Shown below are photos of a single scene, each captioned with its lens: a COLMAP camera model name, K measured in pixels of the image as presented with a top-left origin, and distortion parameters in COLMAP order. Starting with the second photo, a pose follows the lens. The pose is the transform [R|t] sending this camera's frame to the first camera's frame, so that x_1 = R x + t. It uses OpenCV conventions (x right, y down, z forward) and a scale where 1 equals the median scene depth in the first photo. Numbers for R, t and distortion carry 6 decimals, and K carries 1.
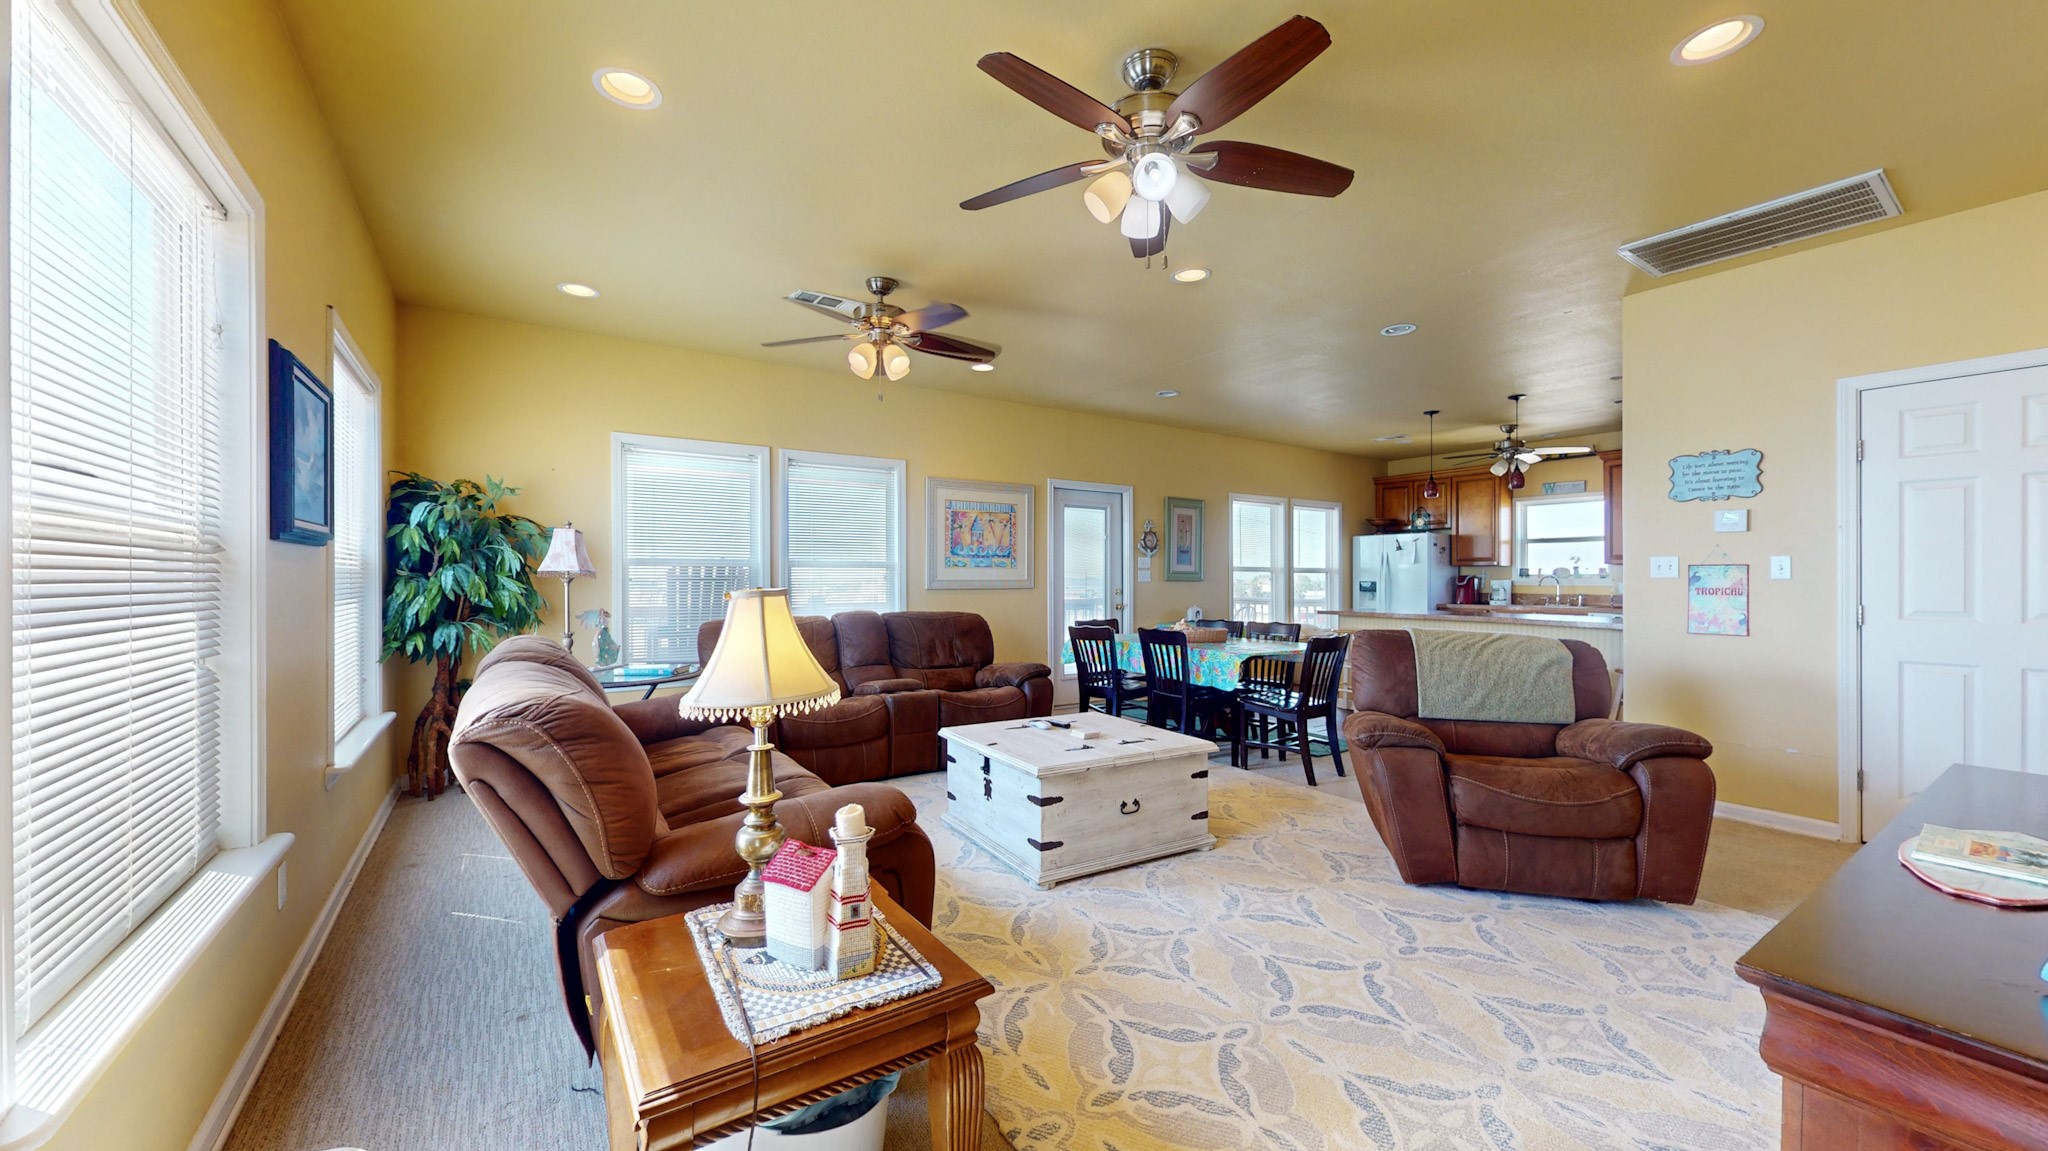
lens RADIAL K [[767.0, 0, 1031.6], [0, 767.0, 580.7], [0, 0, 1]] dist [0.000979, 0.000160]
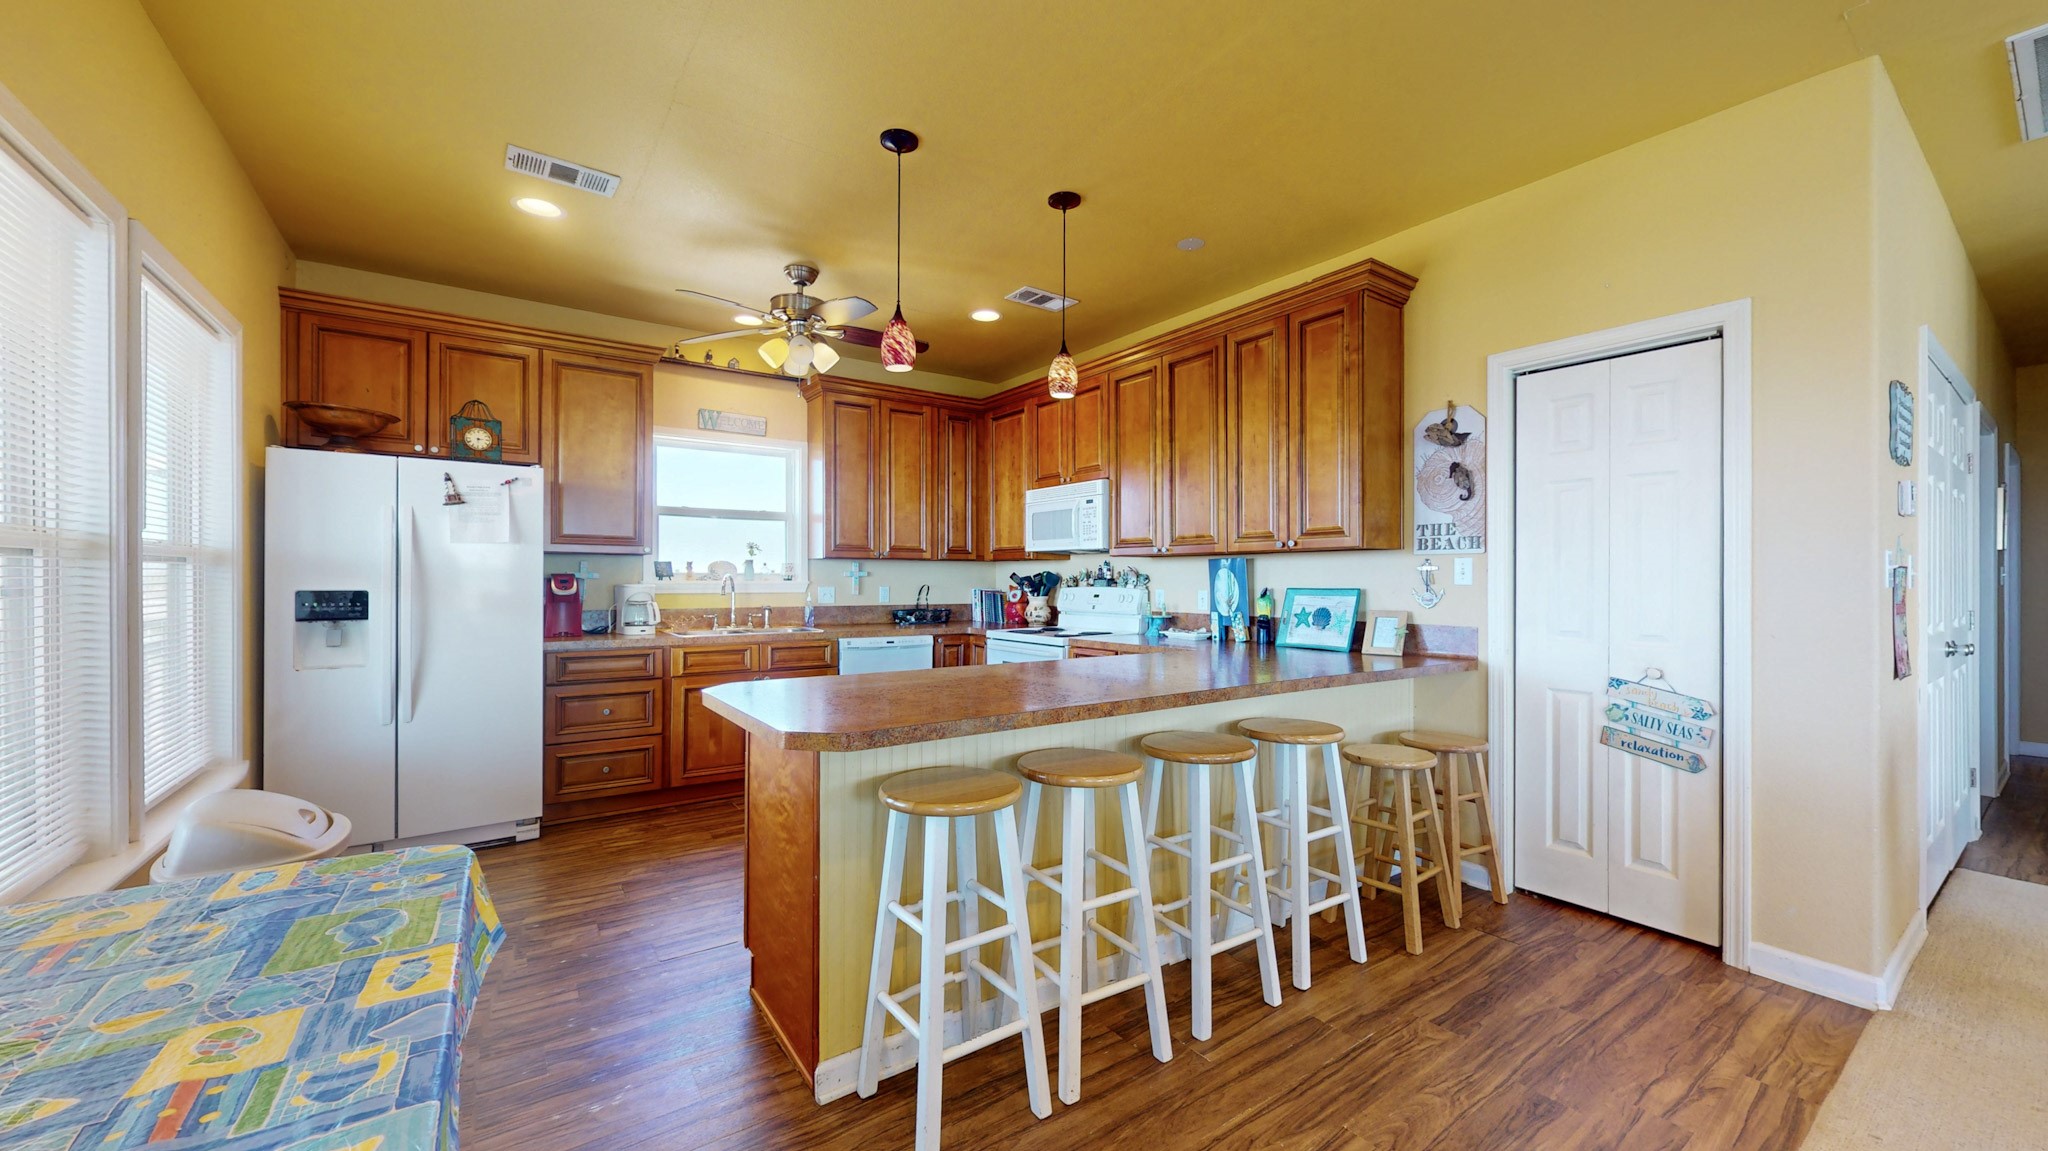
lens RADIAL K [[767.0, 0, 1031.6], [0, 767.0, 580.7], [0, 0, 1]] dist [0.000979, 0.000160]
pose [[-0.005622, -0.006347, 0.999964, 0.115752], [-0.000588, 0.999980, 0.006344, -0.006013], [-0.999984, -0.000552, -0.005625, 0.755894]]
